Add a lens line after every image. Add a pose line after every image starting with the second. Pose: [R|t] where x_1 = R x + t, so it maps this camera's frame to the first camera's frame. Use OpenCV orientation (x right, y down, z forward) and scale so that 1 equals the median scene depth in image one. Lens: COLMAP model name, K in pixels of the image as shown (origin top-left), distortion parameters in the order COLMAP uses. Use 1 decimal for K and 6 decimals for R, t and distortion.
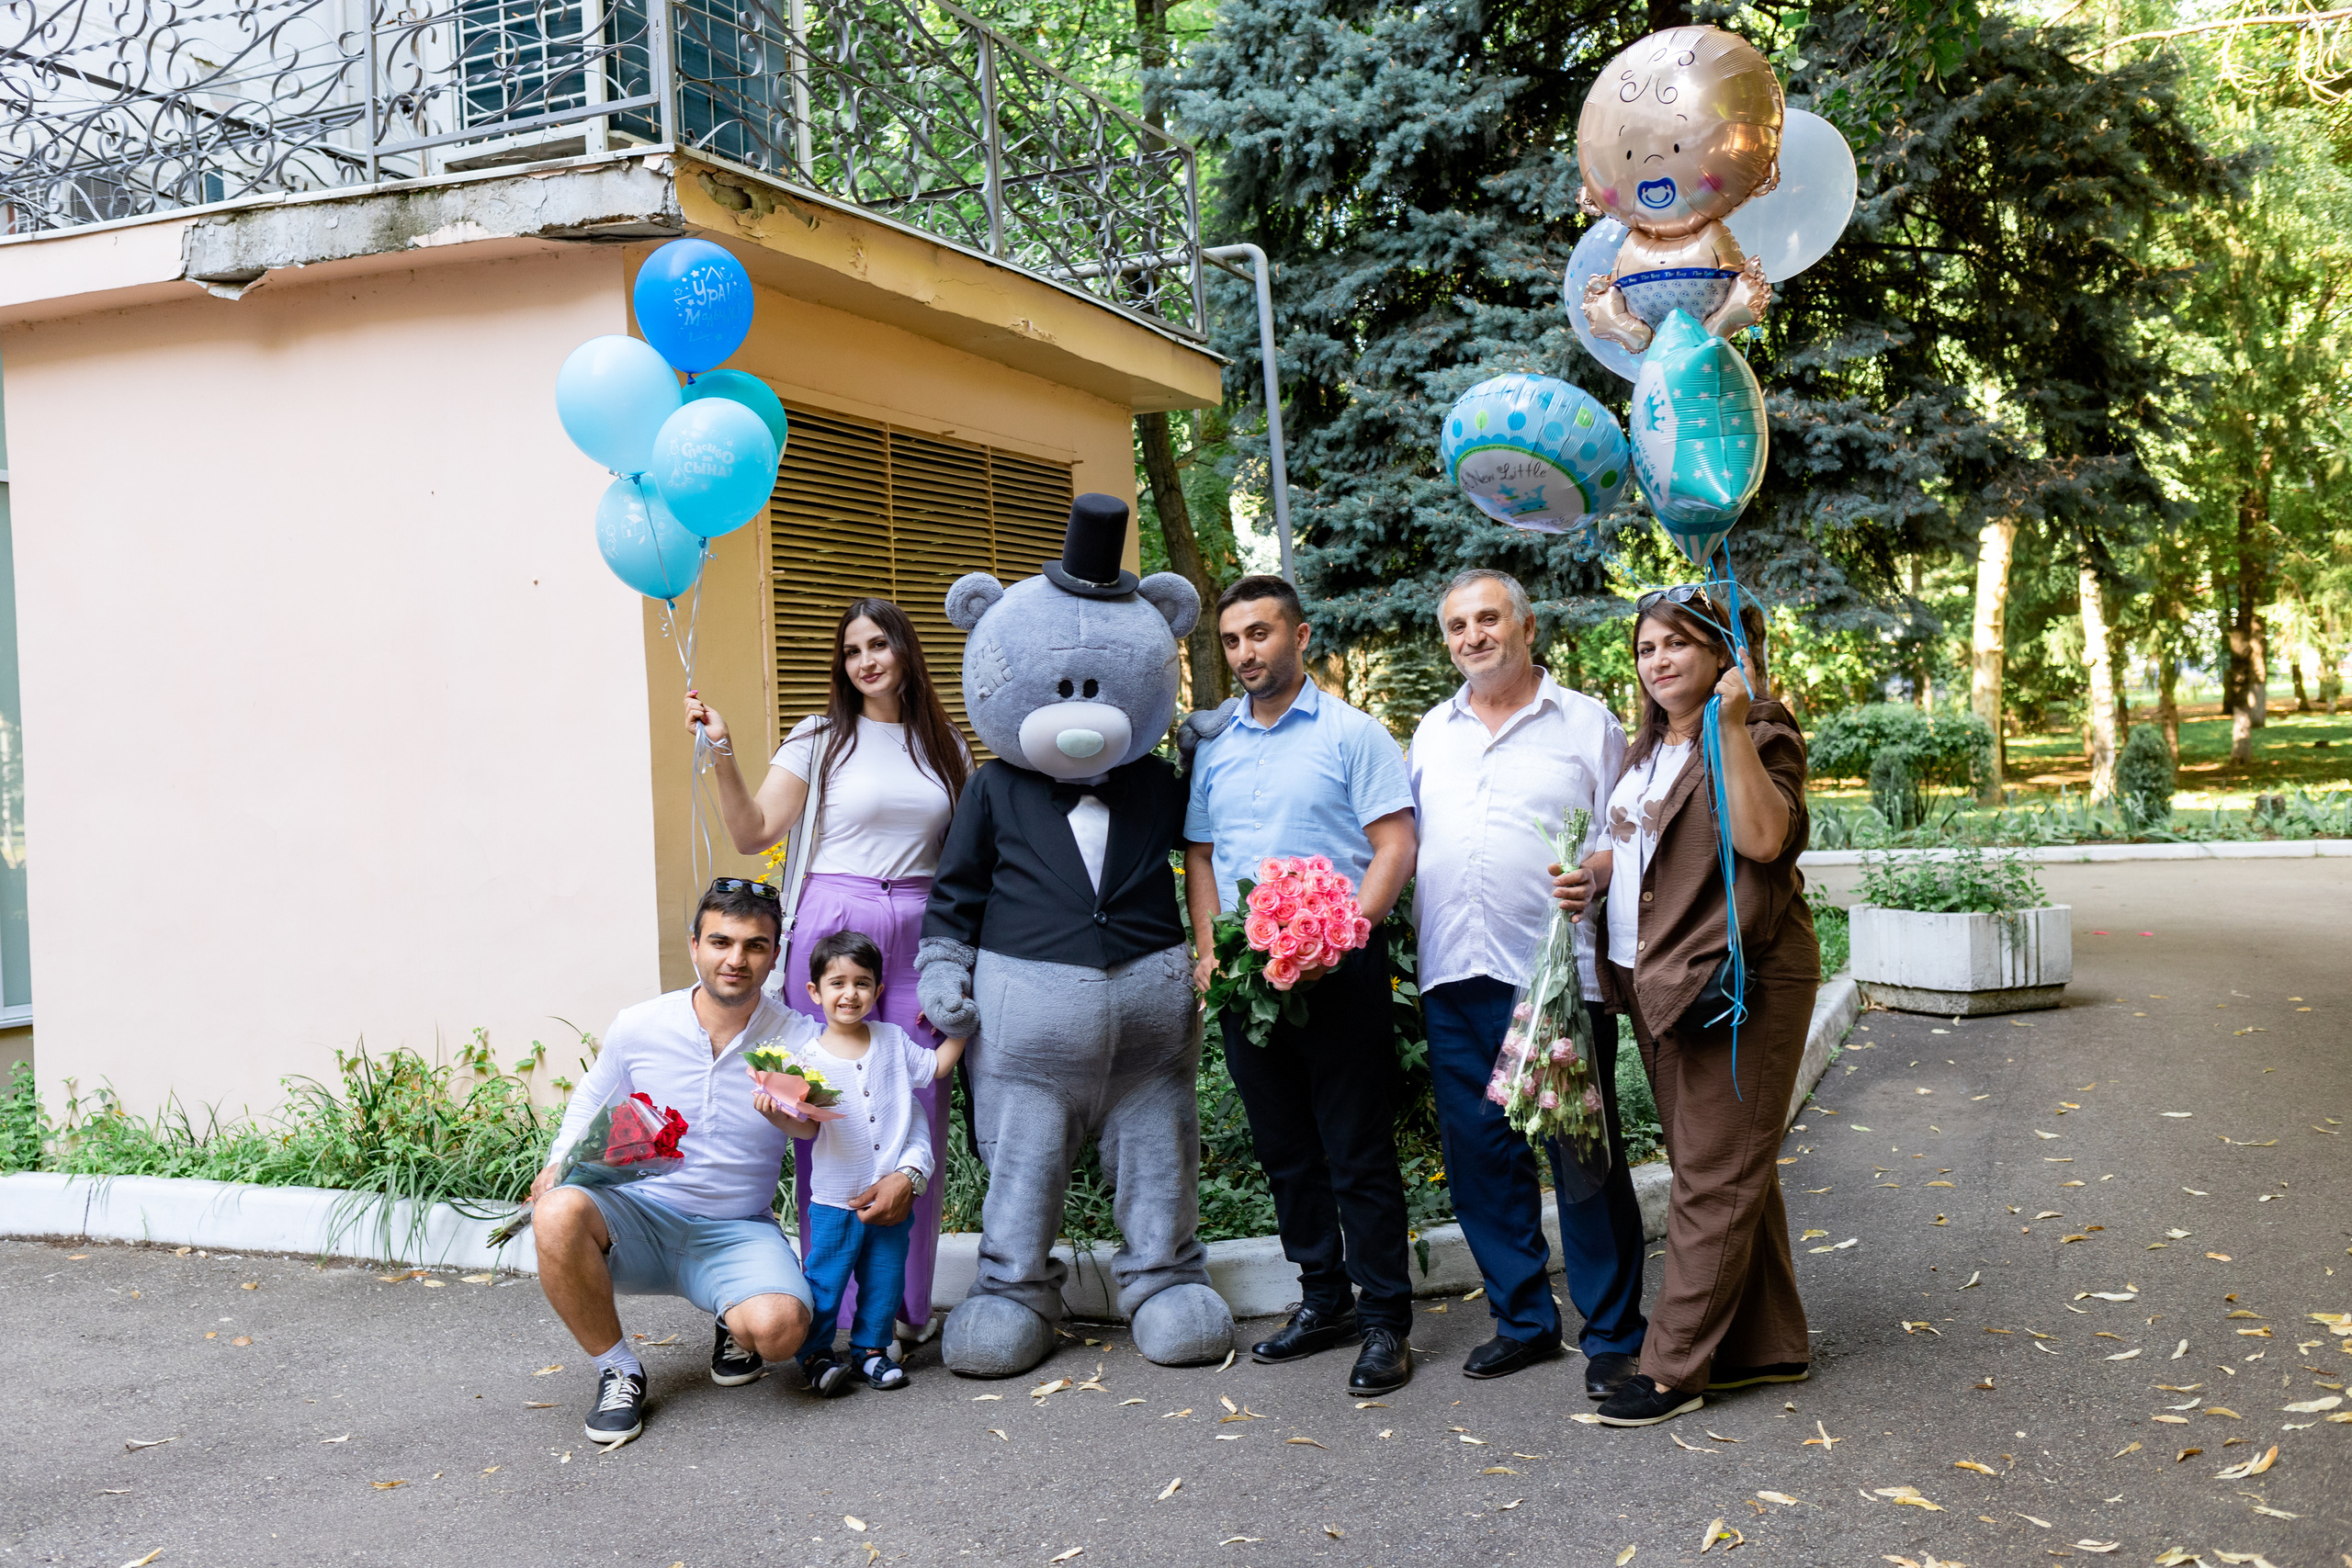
lens RADIAL K [[2427.8, 0, 1280.6], [0, 2427.8, 782.8], [0, 0, 1]] dist [-0.018613, 0.156393]
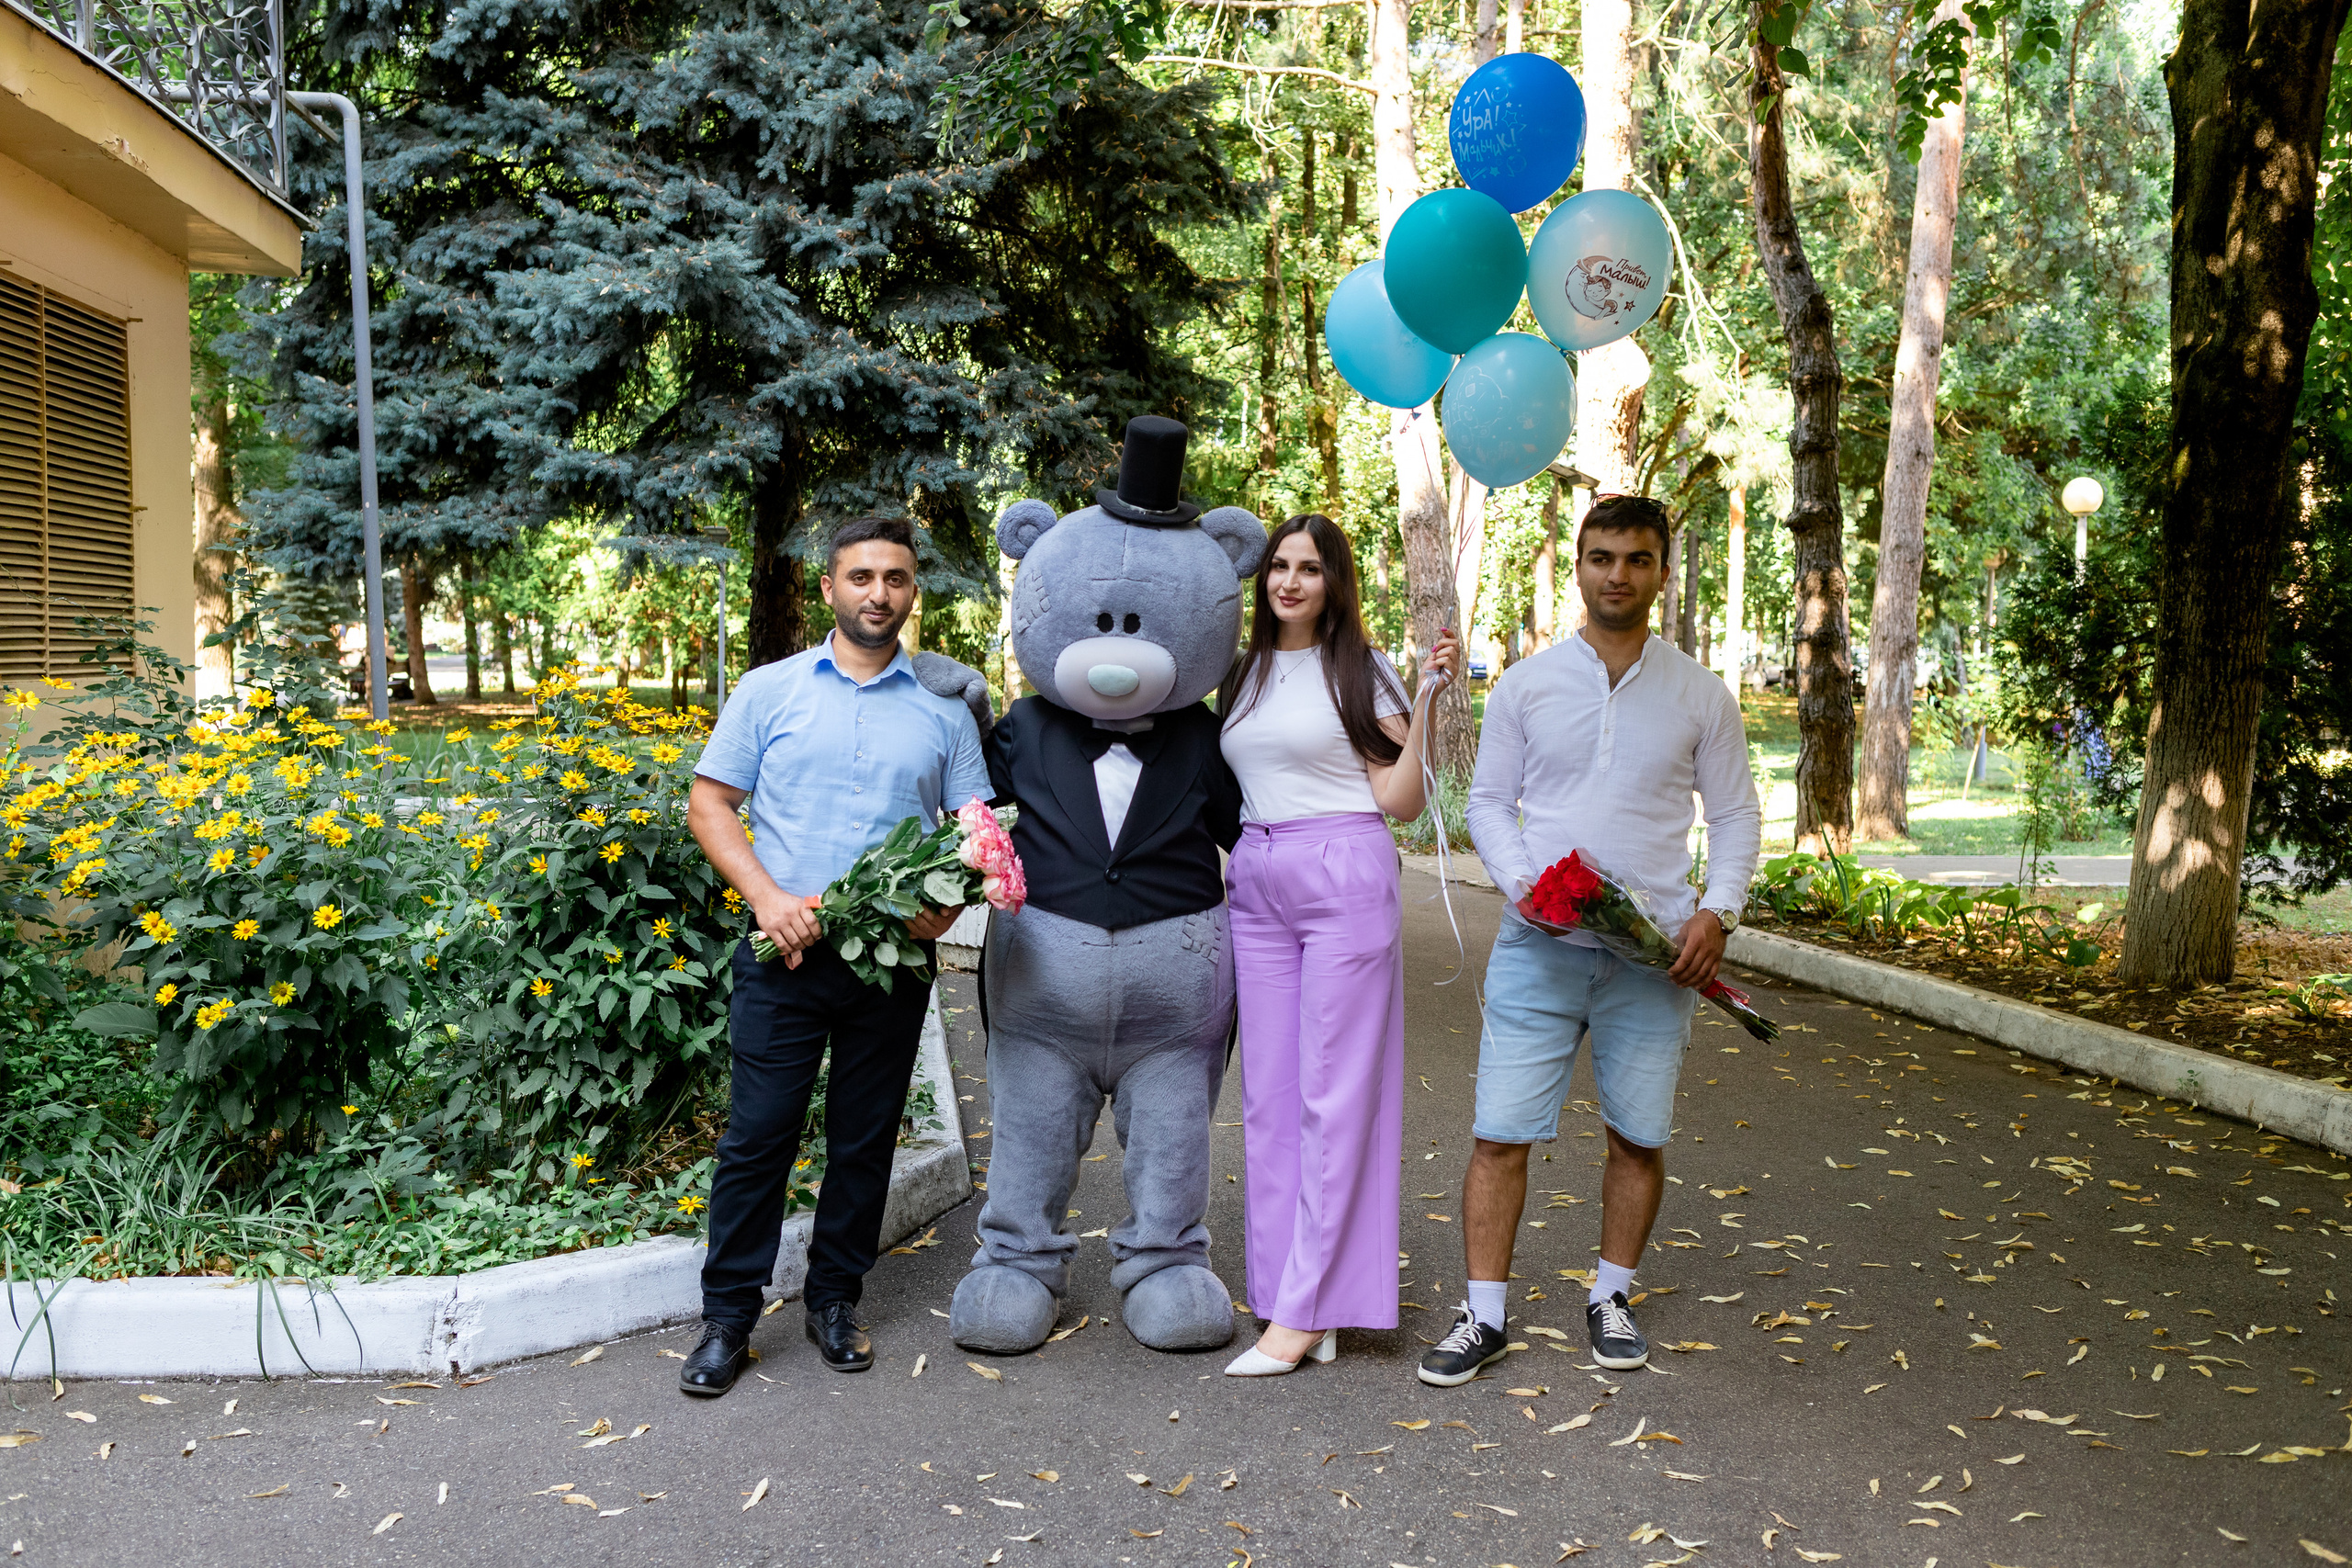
lens RADIAL K [[2427.8, 0, 1280.6], [0, 2427.8, 782.8], [0, 0, 1]] dist [-0.018613, 0.156393]
pose [[0.852882, 0.038074, 0.520714, -0.157393], [-0.047306, 0.998871, 0.004446, 0.004233], [-0.519957, -0.028425, 0.853719, 0.064741]]
